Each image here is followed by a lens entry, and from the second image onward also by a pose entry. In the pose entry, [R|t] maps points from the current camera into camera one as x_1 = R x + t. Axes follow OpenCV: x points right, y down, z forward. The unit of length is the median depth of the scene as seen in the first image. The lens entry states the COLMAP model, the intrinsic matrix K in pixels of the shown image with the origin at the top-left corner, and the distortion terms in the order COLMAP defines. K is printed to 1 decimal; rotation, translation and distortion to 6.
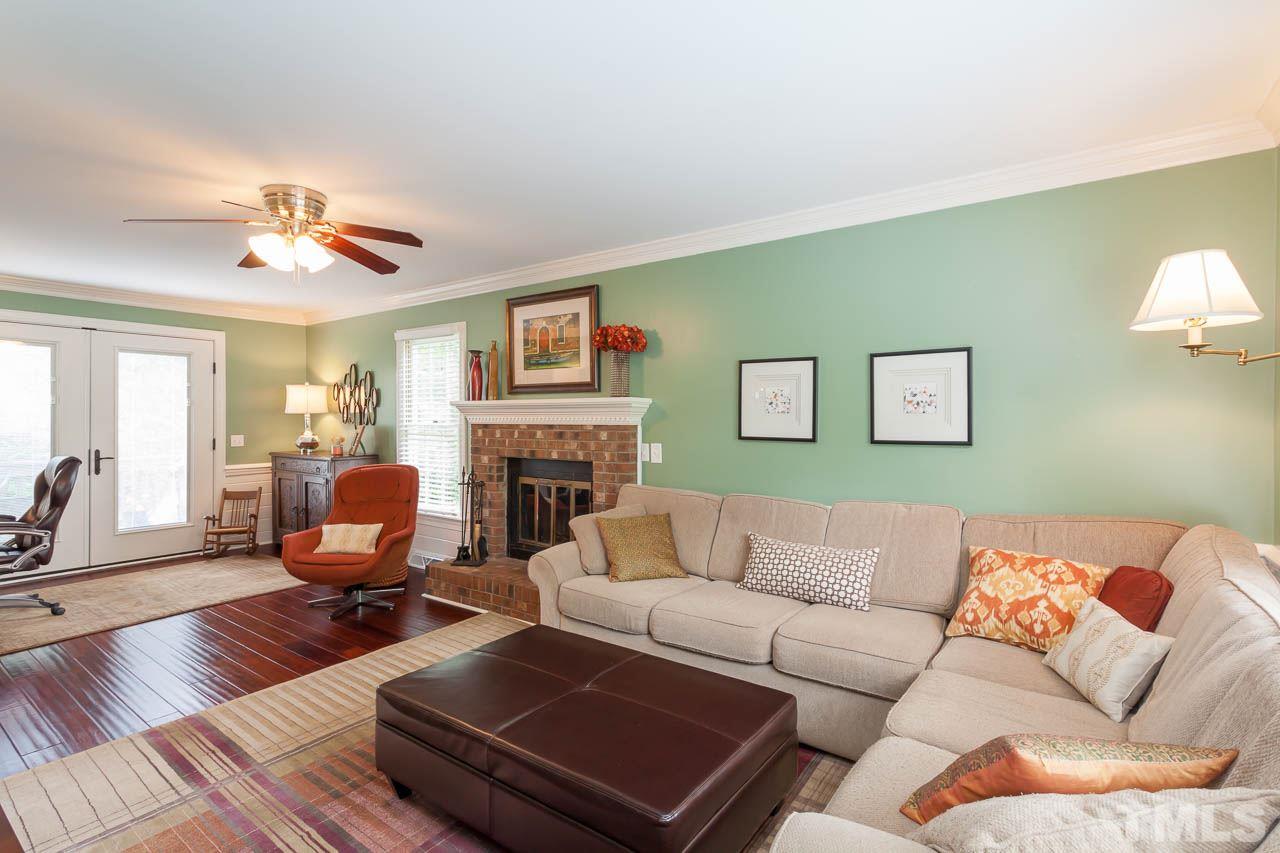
lens RADIAL K [[612.7, 0, 636.2], [0, 612.7, 425.1], [0, 0, 1]] dist [0.001384, 0.000495]
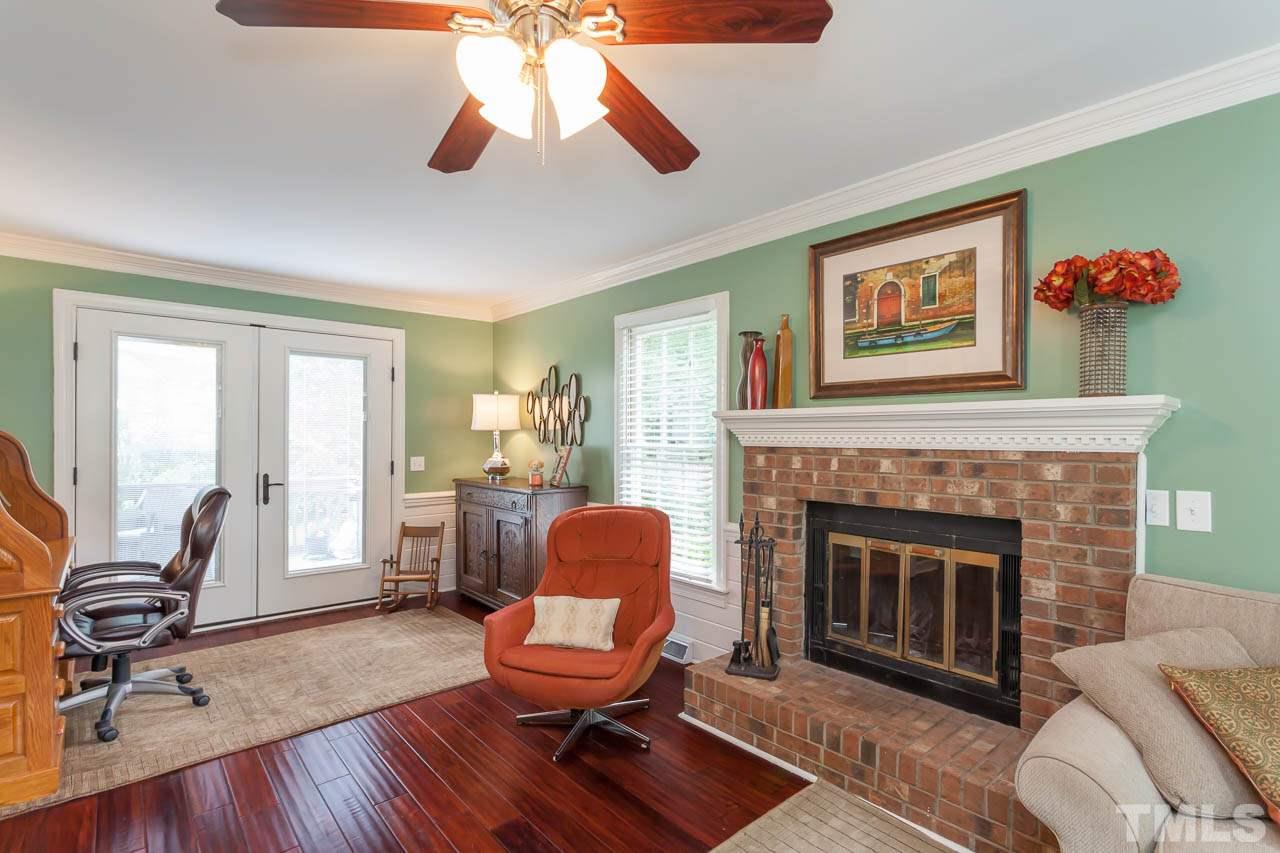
lens RADIAL K [[610.8, 0, 636.9], [0, 610.8, 445.3], [0, 0, 1]] dist [-0.004260, 0.000123]
pose [[0.974940, 0.006749, -0.222365, -0.244969], [-0.006338, 0.999977, 0.002559, -0.003942], [0.222377, -0.001085, 0.974960, 0.360364]]
